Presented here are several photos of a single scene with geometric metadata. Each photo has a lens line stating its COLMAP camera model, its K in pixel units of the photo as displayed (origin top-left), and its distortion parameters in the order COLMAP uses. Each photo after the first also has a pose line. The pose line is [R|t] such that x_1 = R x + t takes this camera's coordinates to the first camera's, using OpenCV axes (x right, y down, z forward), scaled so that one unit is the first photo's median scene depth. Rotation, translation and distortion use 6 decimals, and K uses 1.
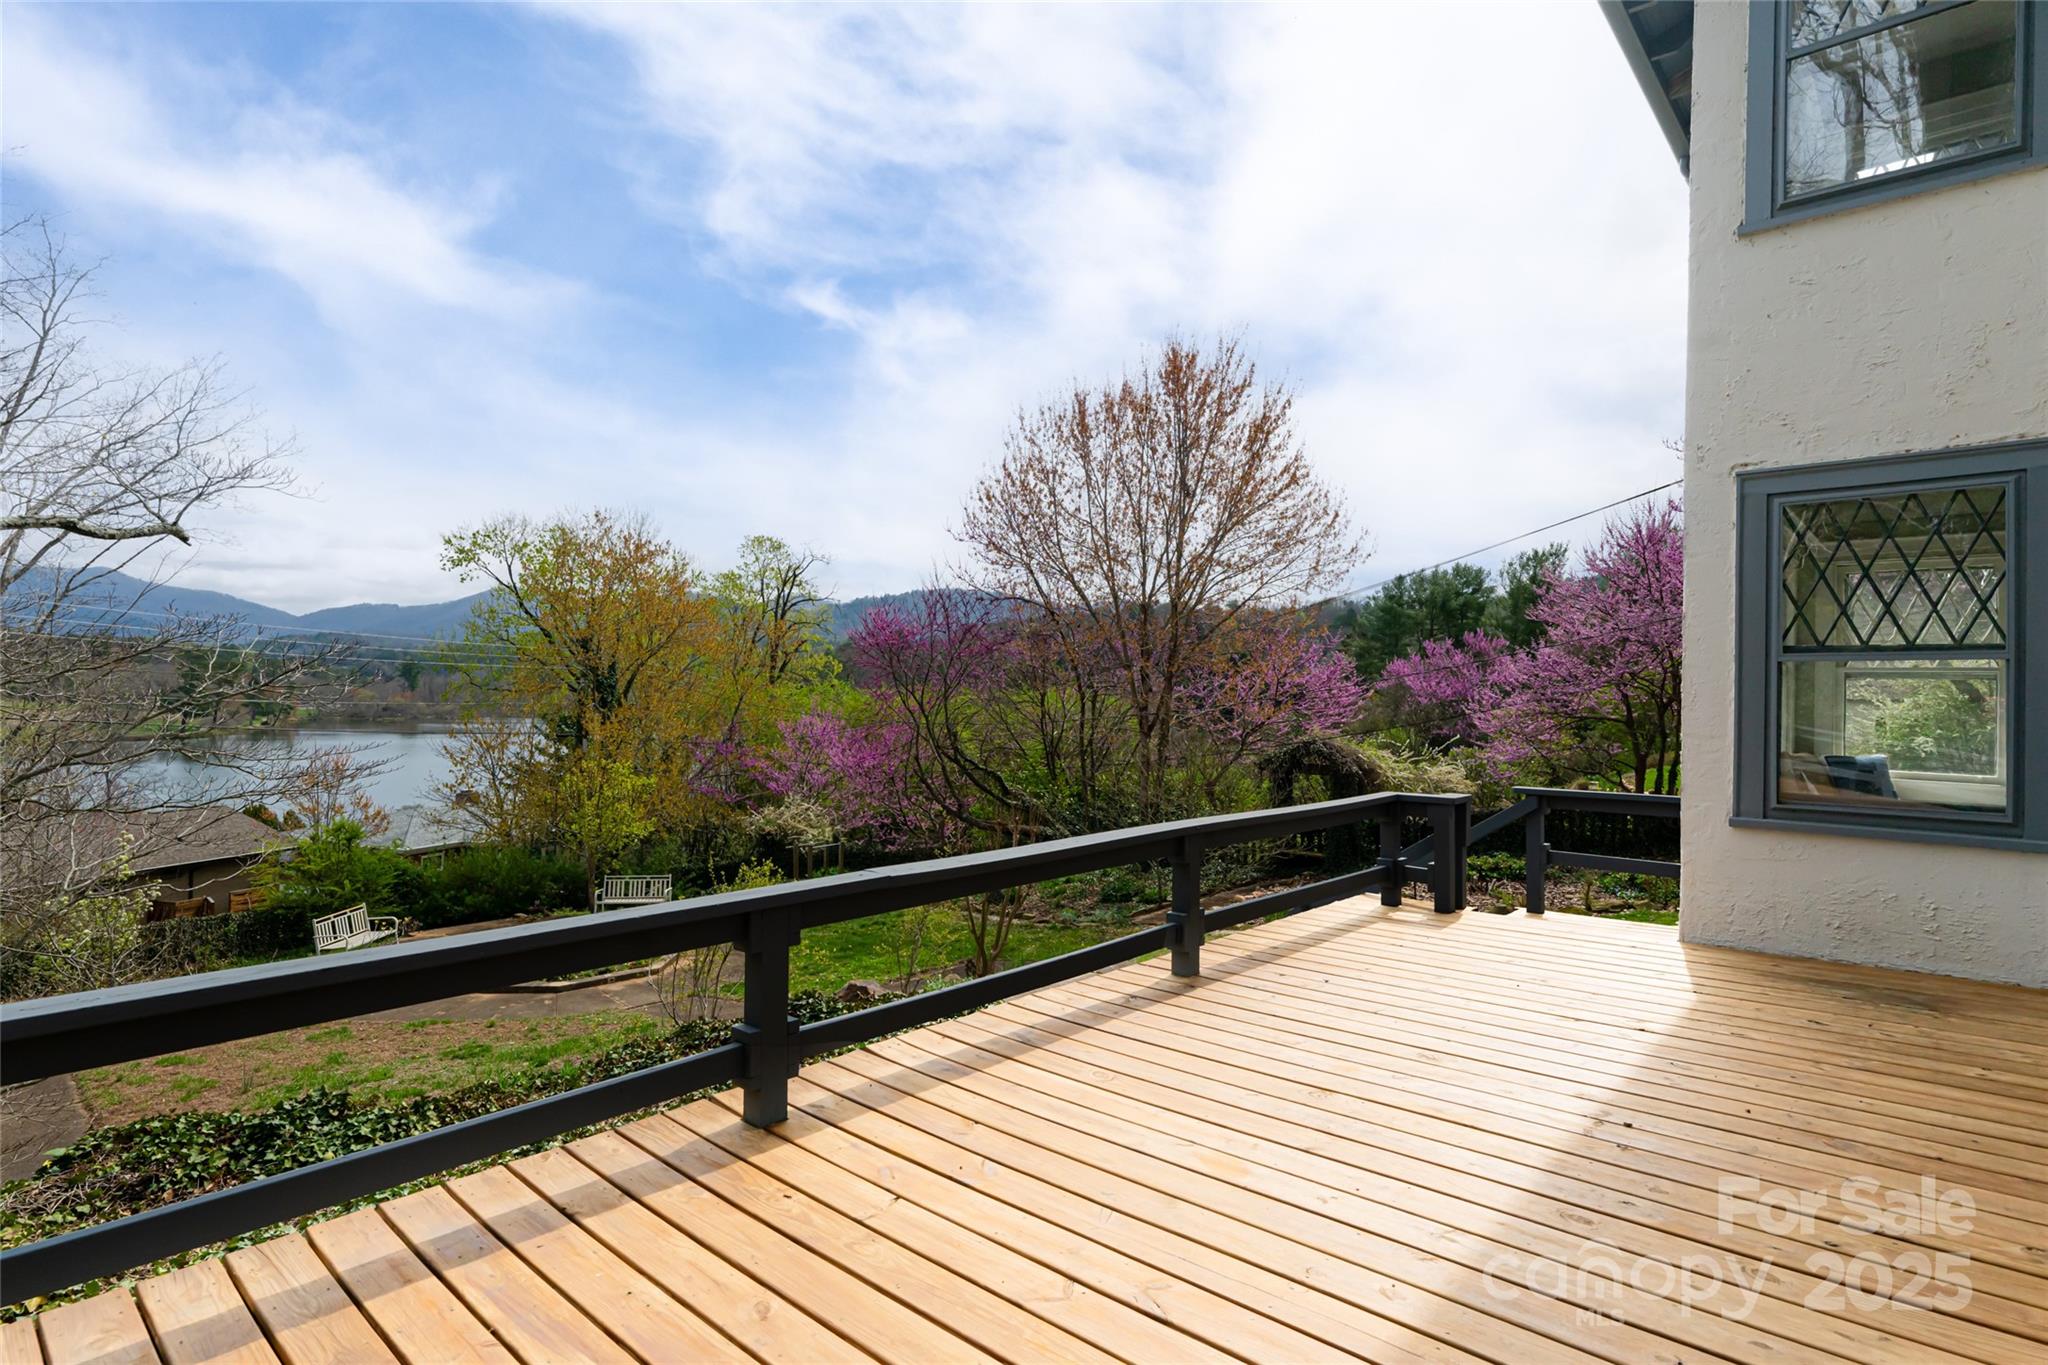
lens RADIAL K [[1037.1, 0, 1027.4], [0, 1037.1, 701.6], [0, 0, 1]] dist [0.000222, -0.000130]
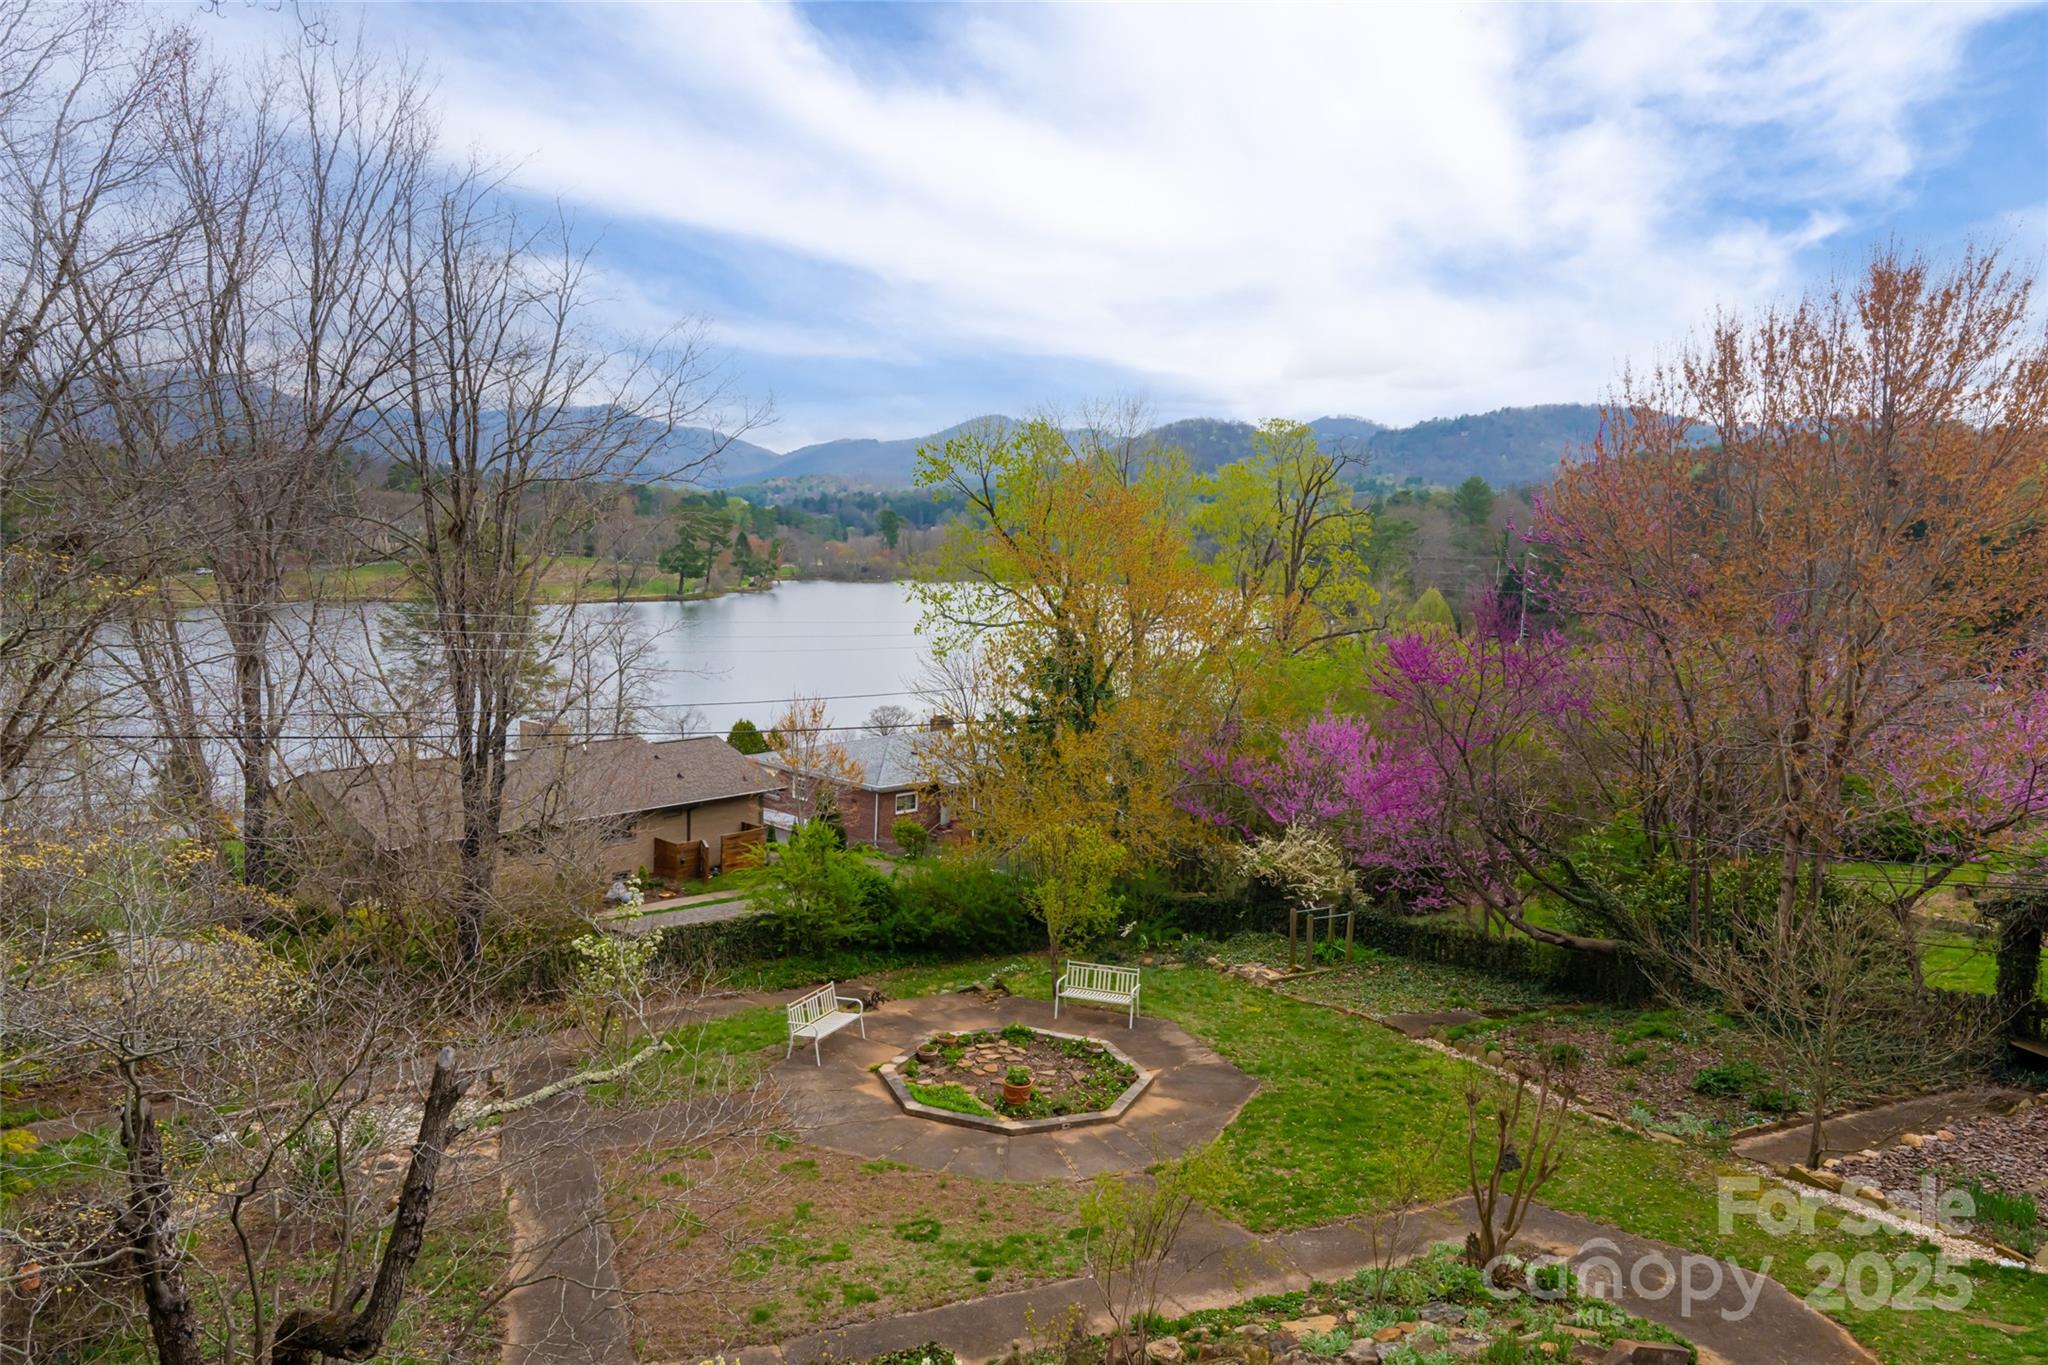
lens RADIAL K [[1381.5, 0, 1034.7], [0, 1381.5, 692.9], [0, 0, 1]] dist [-0.010764, -0.010148]
pose [[0.907010, 0.062593, -0.416430, 0.025641], [-0.013406, 0.992682, 0.120010, -0.137337], [0.420895, -0.103268, 0.901212, -0.024258]]
